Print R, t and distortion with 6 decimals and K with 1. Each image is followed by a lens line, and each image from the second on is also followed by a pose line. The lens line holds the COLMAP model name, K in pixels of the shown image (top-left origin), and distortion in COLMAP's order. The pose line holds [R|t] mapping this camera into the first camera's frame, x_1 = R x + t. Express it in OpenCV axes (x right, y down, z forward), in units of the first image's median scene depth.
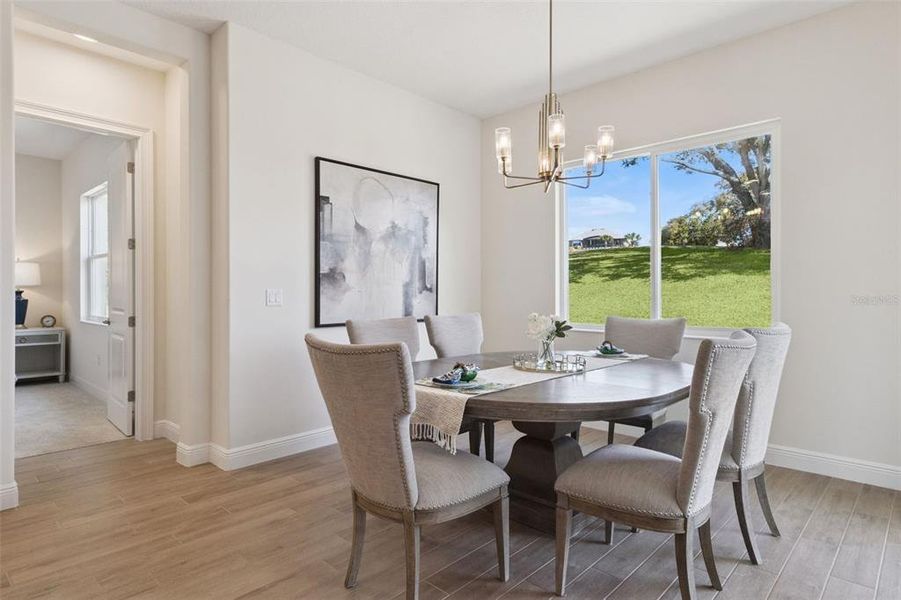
lens RADIAL K [[506.6, 0, 454.8], [0, 506.6, 295.7], [0, 0, 1]] dist [-0.008086, -0.003779]
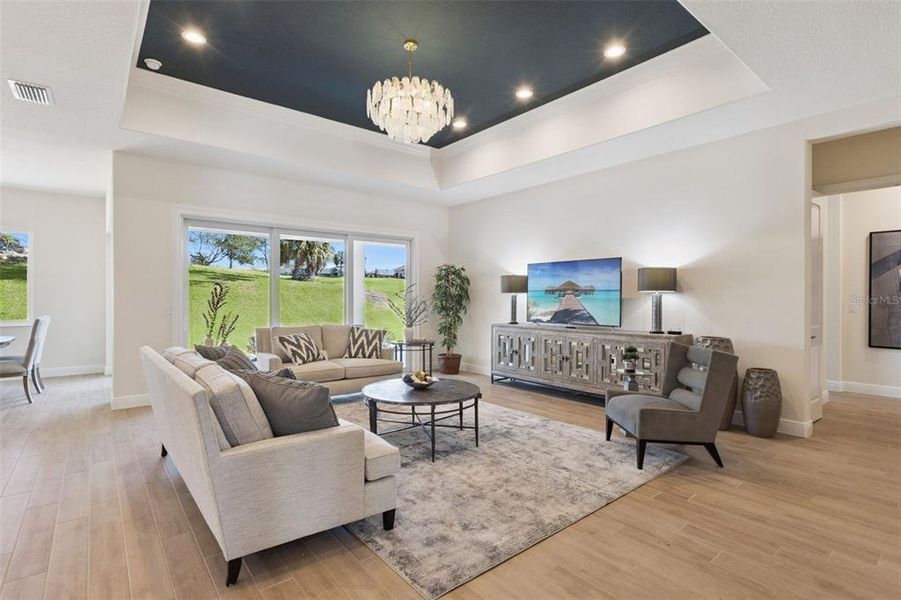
lens RADIAL K [[434.1, 0, 450.2], [0, 434.1, 298.3], [0, 0, 1]] dist [-0.002390, -0.001353]
pose [[0.127711, -0.002340, 0.991809, -0.943209], [0.004158, 0.999990, 0.001824, -0.025751], [-0.991803, 0.003892, 0.127719, -1.011064]]
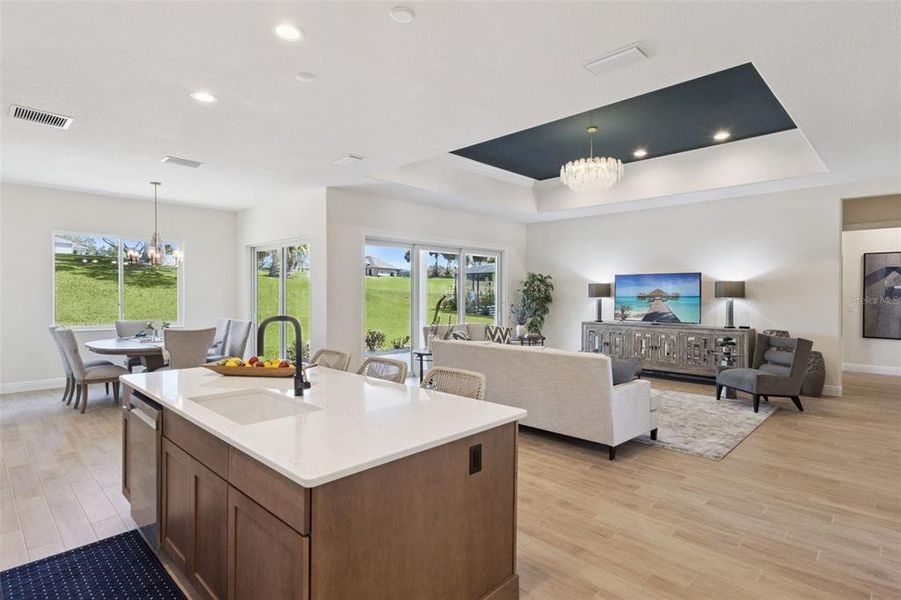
lens RADIAL K [[463.1, 0, 449.1], [0, 463.1, 298.0], [0, 0, 1]] dist [0.021100, -0.001445]
pose [[0.015179, -0.011275, 0.999821, -1.504844], [0.004753, 0.999926, 0.011204, -0.066297], [-0.999873, 0.004582, 0.015231, -0.358381]]
